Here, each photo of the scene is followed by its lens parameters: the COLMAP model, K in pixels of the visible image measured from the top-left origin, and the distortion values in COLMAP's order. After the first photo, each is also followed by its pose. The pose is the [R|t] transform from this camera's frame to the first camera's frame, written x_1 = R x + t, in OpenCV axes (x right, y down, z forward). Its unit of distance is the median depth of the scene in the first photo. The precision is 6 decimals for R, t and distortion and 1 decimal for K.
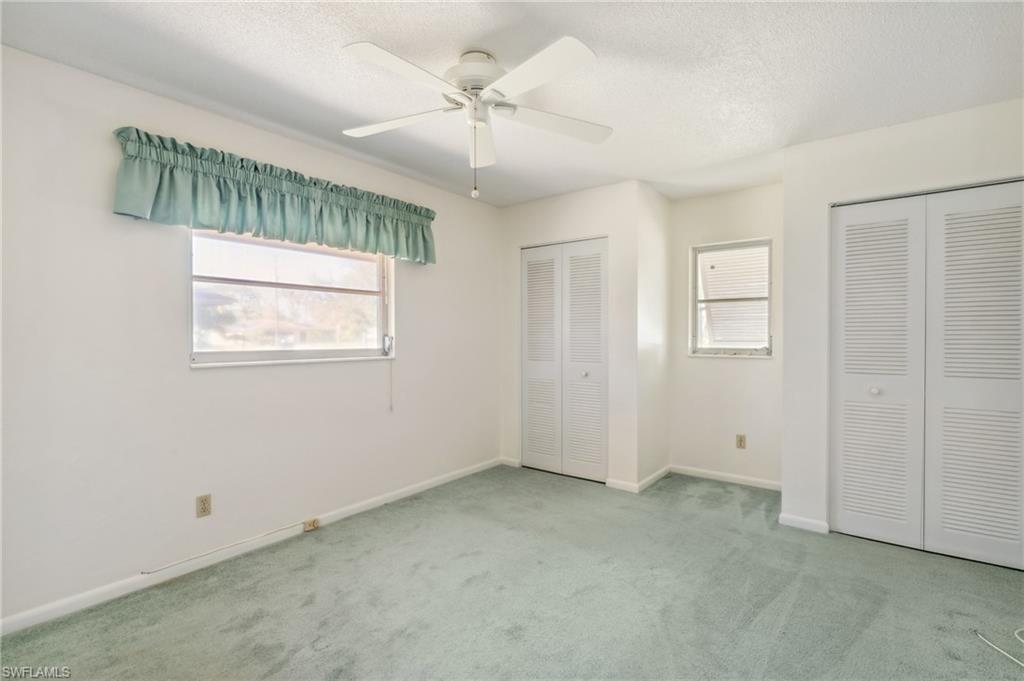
lens RADIAL K [[464.2, 0, 509.2], [0, 464.2, 344.4], [0, 0, 1]] dist [-0.002178, 0.001345]
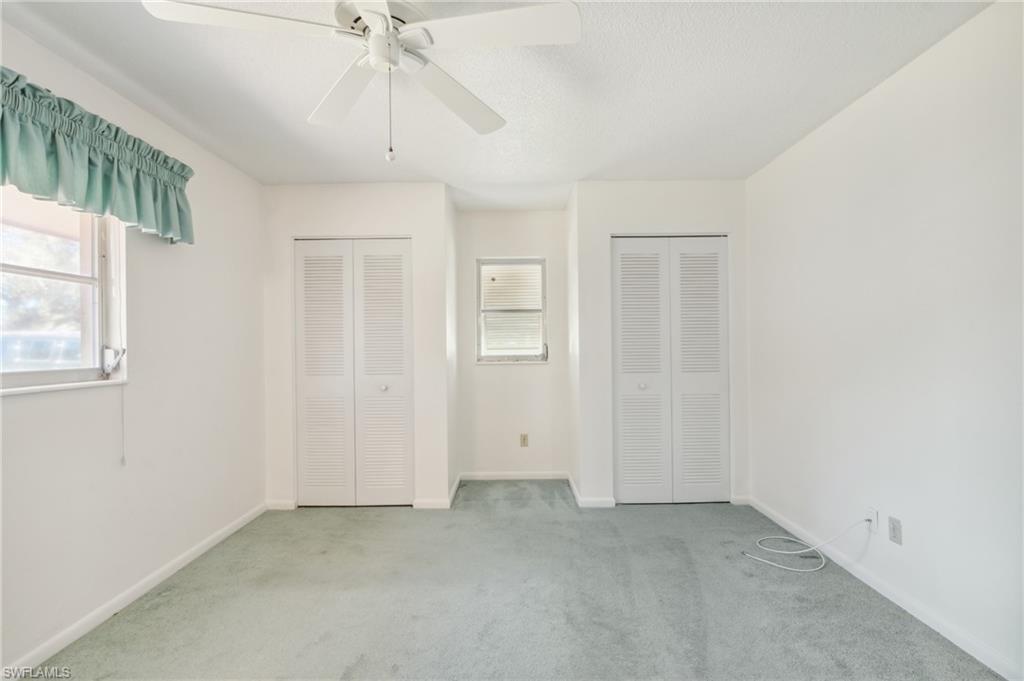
lens RADIAL K [[464.2, 0, 509.2], [0, 464.2, 344.4], [0, 0, 1]] dist [-0.002178, 0.001345]
pose [[0.795665, -0.008785, 0.605674, -0.214344], [0.022176, 0.999647, -0.014633, -0.001680], [-0.605331, 0.025074, 0.795578, 0.162457]]
